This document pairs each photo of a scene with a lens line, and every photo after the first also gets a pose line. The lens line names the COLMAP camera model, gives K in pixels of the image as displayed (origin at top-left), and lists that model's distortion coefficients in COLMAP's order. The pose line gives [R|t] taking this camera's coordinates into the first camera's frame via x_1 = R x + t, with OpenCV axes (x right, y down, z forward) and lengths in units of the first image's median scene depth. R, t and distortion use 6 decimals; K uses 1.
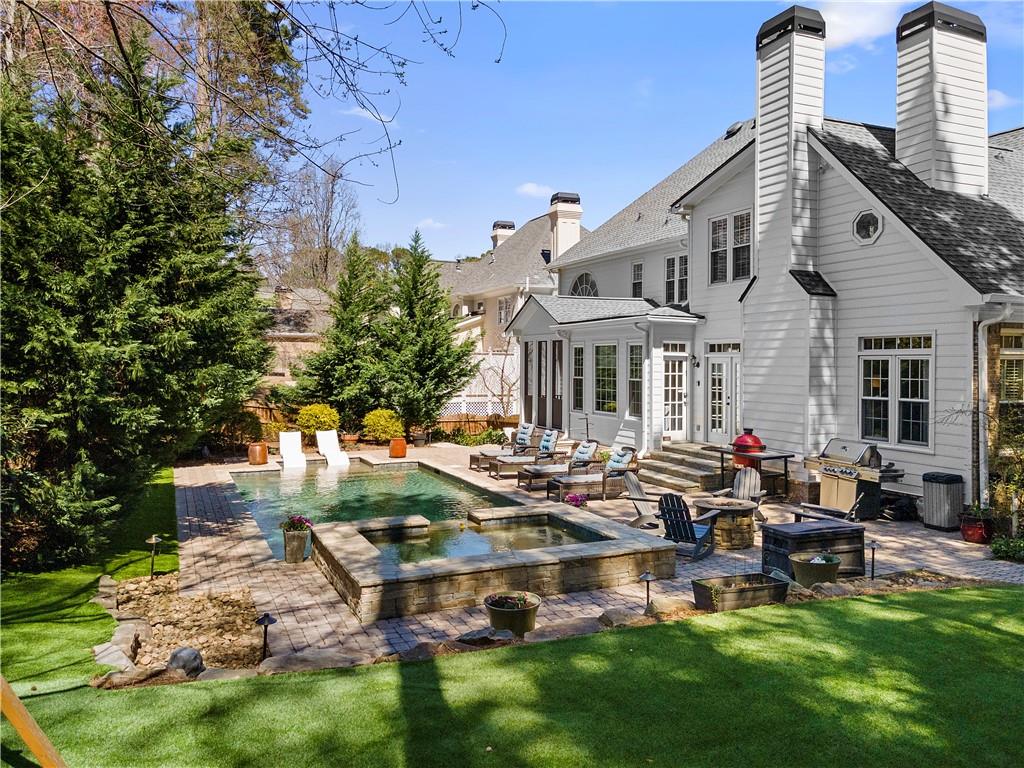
lens RADIAL K [[750.8, 0, 512.9], [0, 750.8, 376.1], [0, 0, 1]] dist [0.027252, 0.009773]
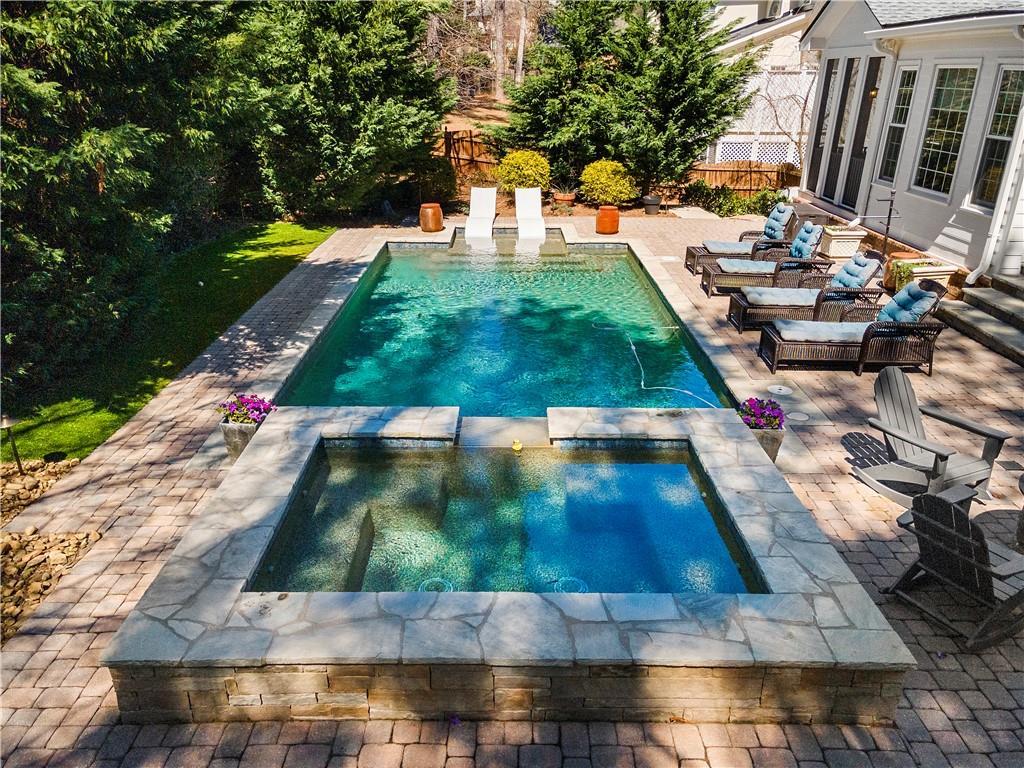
lens RADIAL K [[750.8, 0, 512.9], [0, 750.8, 376.1], [0, 0, 1]] dist [0.027252, 0.009773]
pose [[0.914350, 0.153514, -0.374696, 0.057608], [-0.012367, 0.935504, 0.353100, -0.019481], [0.404735, -0.318223, 0.857277, 0.249676]]
